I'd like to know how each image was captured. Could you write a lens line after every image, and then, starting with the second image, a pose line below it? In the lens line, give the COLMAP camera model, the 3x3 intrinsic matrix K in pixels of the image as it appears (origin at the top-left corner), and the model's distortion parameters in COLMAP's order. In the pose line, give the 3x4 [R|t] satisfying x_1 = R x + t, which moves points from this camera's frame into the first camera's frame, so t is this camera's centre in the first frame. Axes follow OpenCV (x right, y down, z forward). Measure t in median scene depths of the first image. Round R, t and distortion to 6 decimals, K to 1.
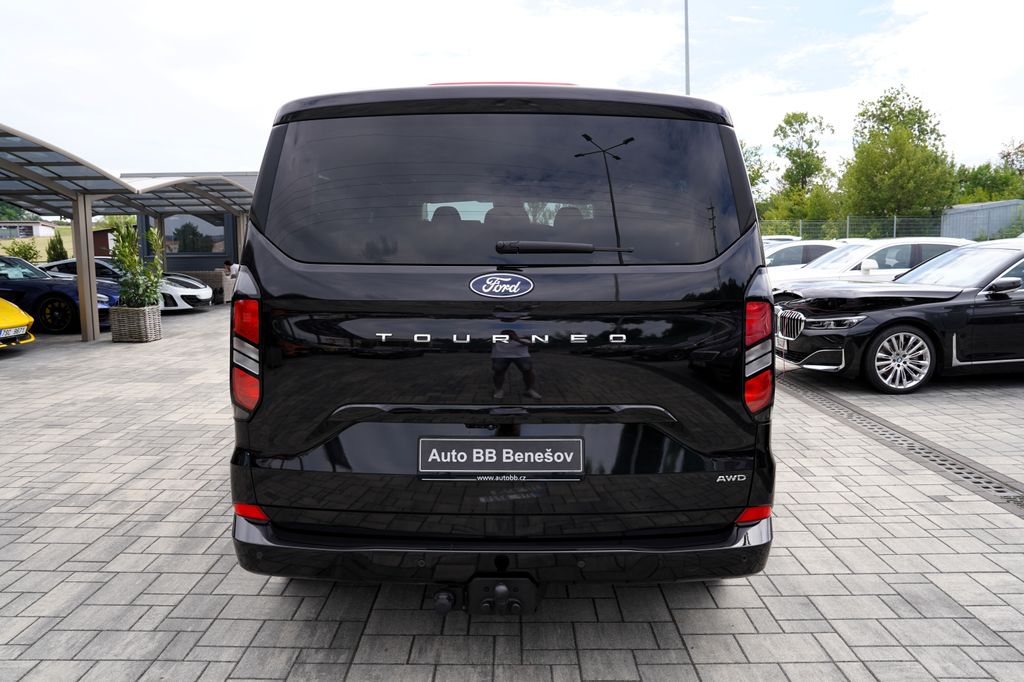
lens RADIAL K [[737.4, 0, 501.1], [0, 737.4, 342.4], [0, 0, 1]] dist [-0.061347, 0.029436]
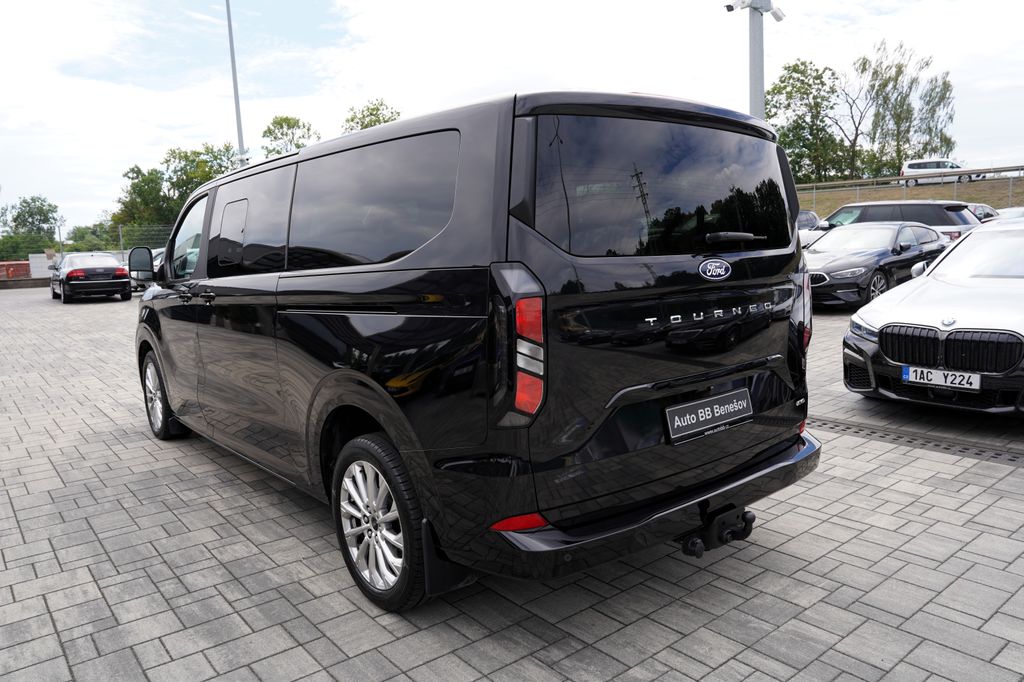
lens RADIAL K [[737.4, 0, 509.4], [0, 737.4, 337.5], [0, 0, 1]] dist [-0.061347, 0.029436]
pose [[0.769621, -0.104331, 0.629919, -0.896437], [0.109664, 0.993499, 0.030564, -0.035133], [-0.629013, 0.045557, 0.776059, 0.249894]]
